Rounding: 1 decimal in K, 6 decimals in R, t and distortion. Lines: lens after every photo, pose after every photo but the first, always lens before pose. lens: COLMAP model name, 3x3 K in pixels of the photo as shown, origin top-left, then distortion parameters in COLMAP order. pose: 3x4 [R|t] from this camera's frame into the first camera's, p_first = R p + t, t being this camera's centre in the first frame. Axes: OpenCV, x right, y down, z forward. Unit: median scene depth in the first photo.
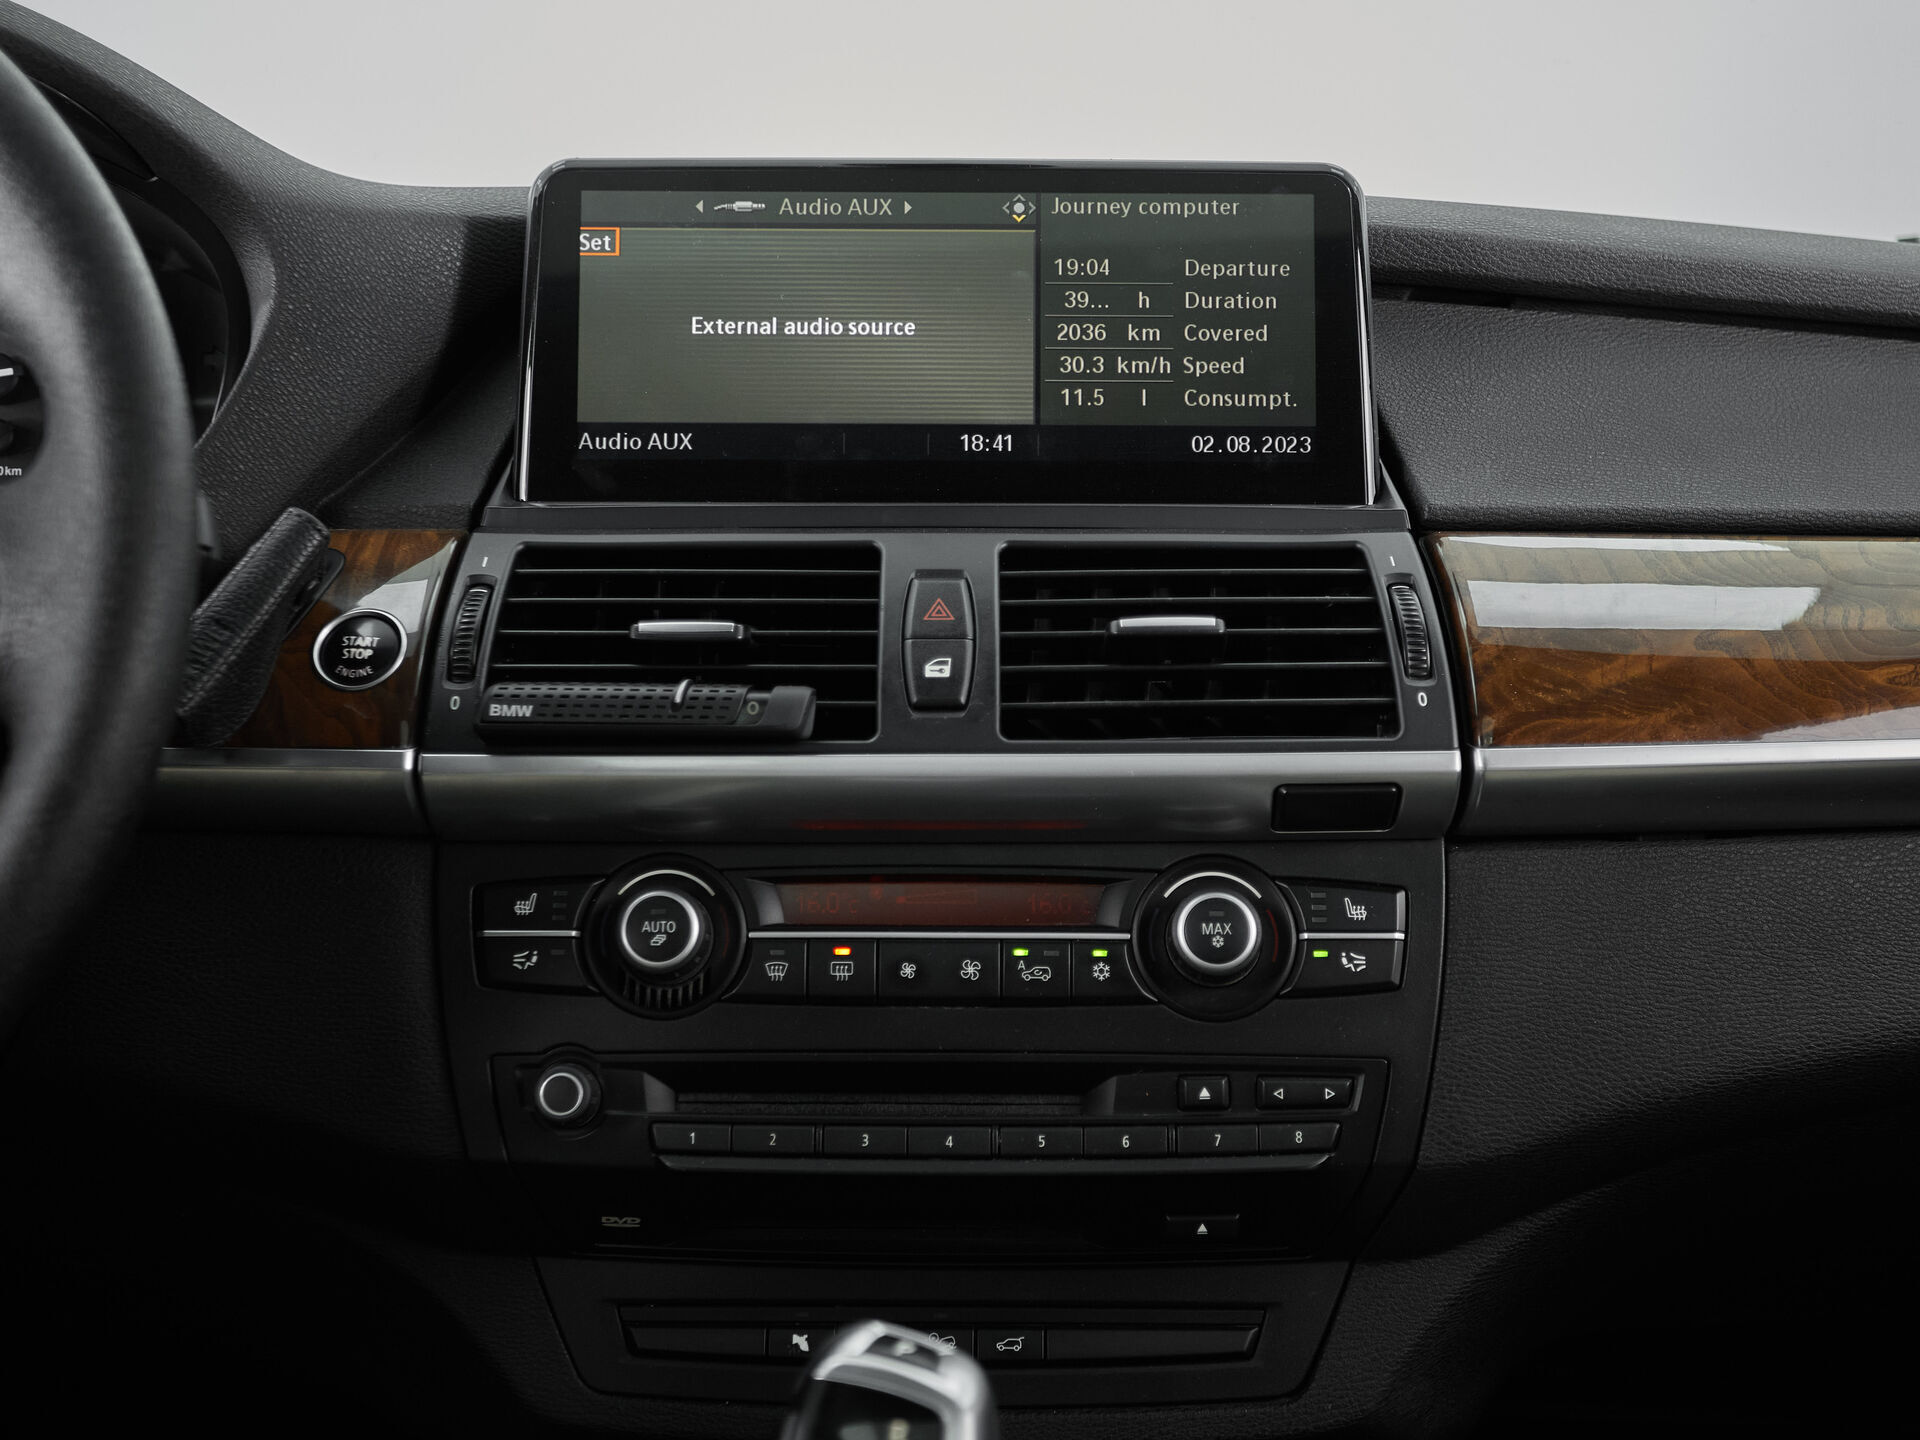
lens RADIAL K [[2599.1, 0, 955.2], [0, 2599.1, 645.1], [0, 0, 1]] dist [0.017426, 0.012041]
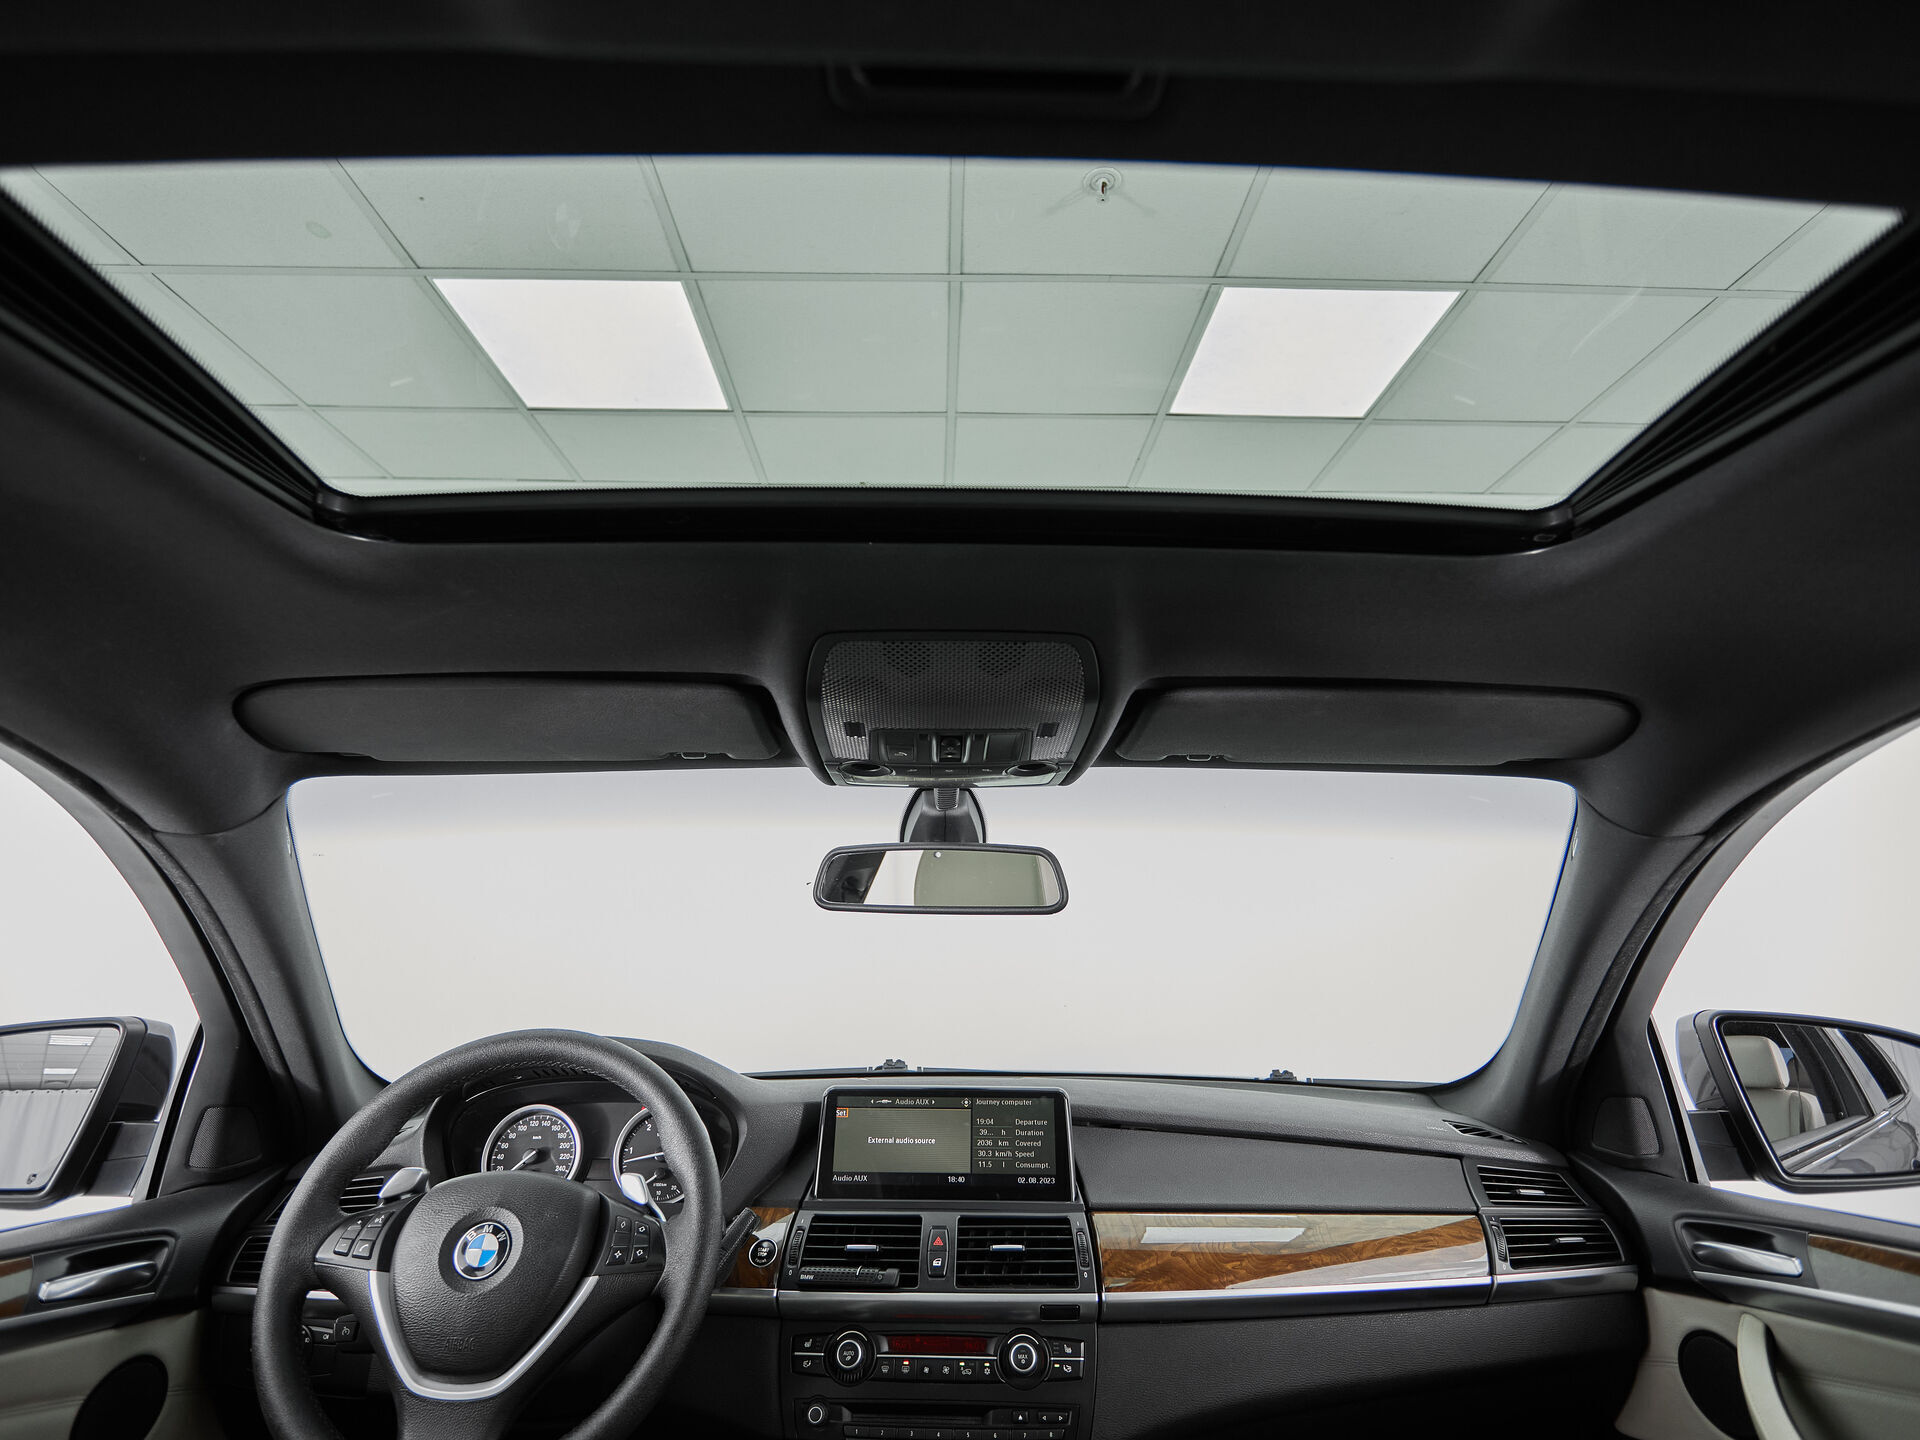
lens RADIAL K [[1013.2, 0, 960.0], [0, 1013.2, 720.0], [0, 0, 1]] dist [0.000398, -0.002365]
pose [[0.999089, -0.011933, -0.040962, 0.081389], [-0.004318, 0.926877, -0.375341, -0.143465], [0.042446, 0.375176, 0.925981, -0.432015]]
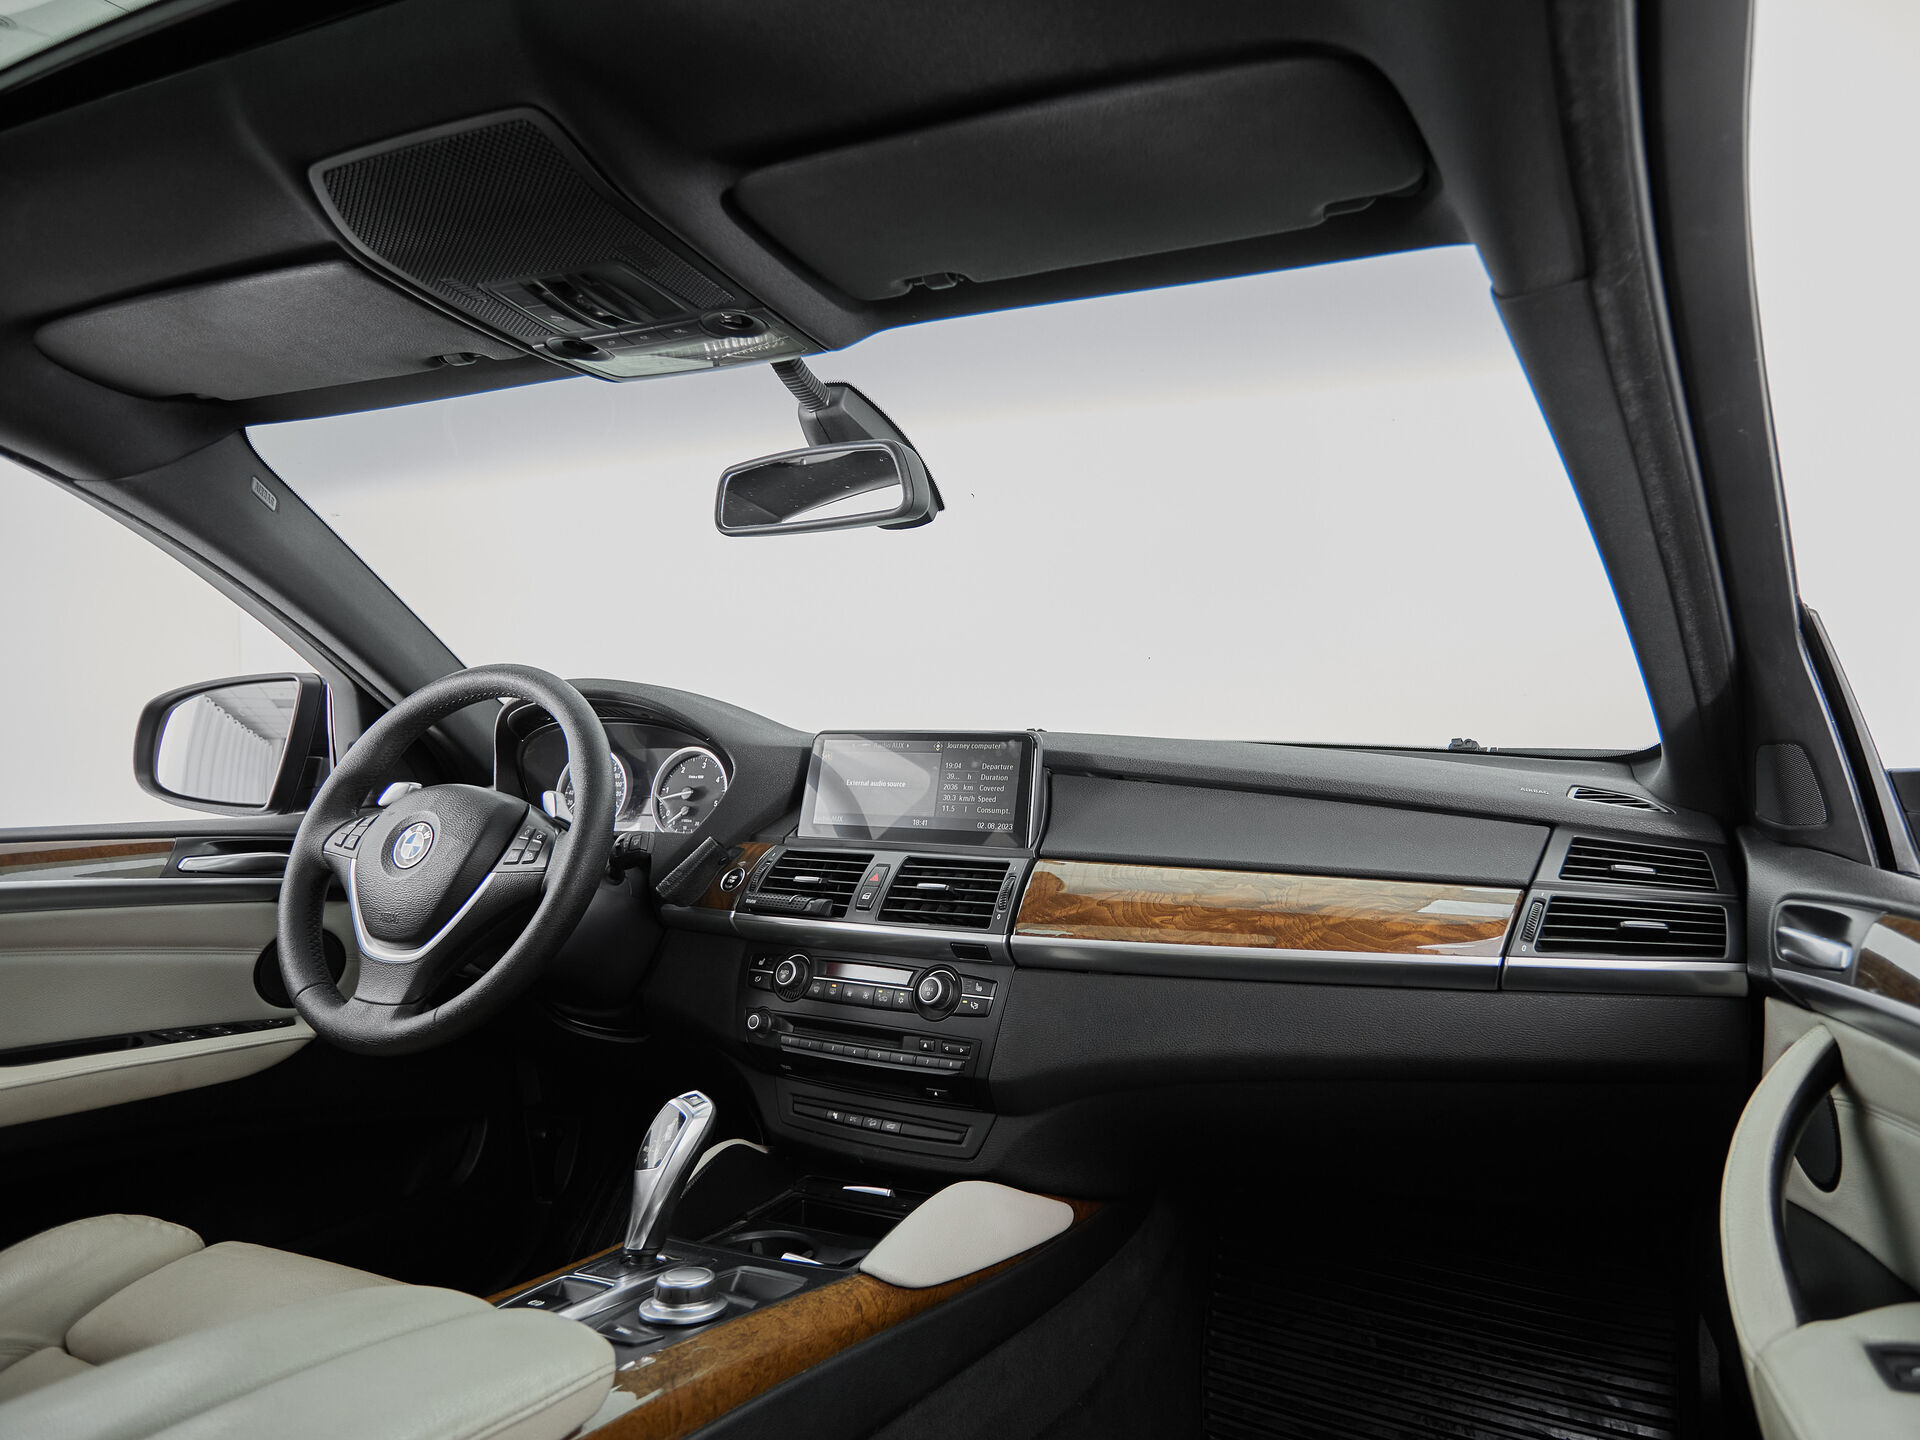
lens RADIAL K [[1121.1, 0, 1104.3], [0, 1121.1, 714.4], [0, 0, 1]] dist [0.000013, -0.000977]
pose [[0.908405, -0.007078, -0.418032, 0.807733], [-0.049124, 0.991124, -0.123530, -0.054554], [0.415196, 0.132751, 0.899994, -0.123097]]
